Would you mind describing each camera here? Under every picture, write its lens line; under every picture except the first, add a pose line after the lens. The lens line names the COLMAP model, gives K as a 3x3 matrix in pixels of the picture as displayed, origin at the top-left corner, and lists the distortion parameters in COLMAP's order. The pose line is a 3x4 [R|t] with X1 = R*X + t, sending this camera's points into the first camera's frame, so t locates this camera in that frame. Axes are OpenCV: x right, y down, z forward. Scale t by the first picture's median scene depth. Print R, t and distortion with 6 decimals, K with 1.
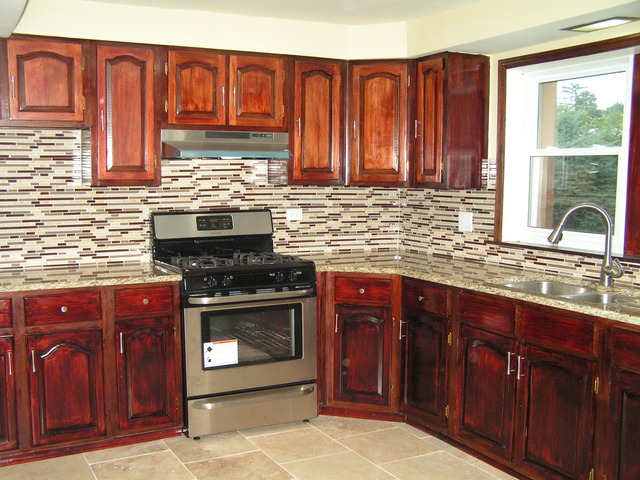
lens RADIAL K [[721.8, 0, 305.0], [0, 721.8, 250.5], [0, 0, 1]] dist [-0.192336, 0.337349]
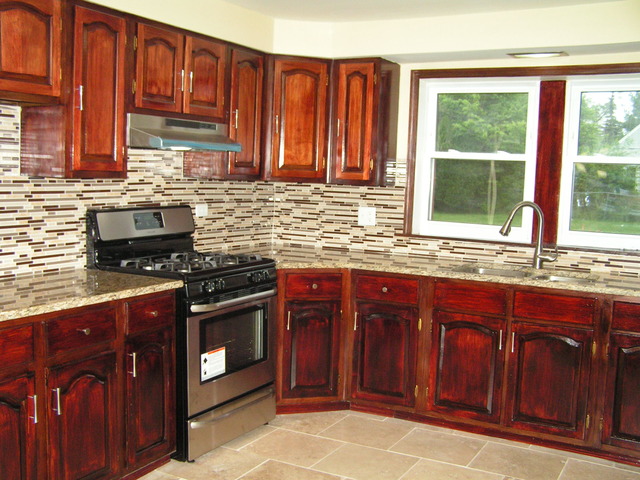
lens RADIAL K [[721.8, 0, 305.0], [0, 721.8, 250.5], [0, 0, 1]] dist [-0.192336, 0.337349]
pose [[0.836208, -0.035314, 0.547275, -0.475425], [0.027384, 0.999368, 0.022646, -0.016998], [-0.547729, -0.003950, 0.836647, 0.158486]]
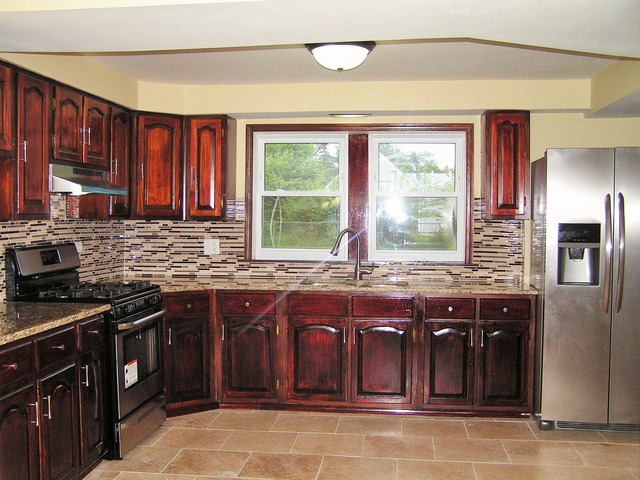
lens RADIAL K [[721.8, 0, 305.0], [0, 721.8, 250.5], [0, 0, 1]] dist [-0.192336, 0.337349]
pose [[0.571145, -0.041502, 0.819799, -0.776310], [0.082177, 0.996595, -0.006800, -0.012103], [-0.816725, 0.071252, 0.572611, 0.144877]]
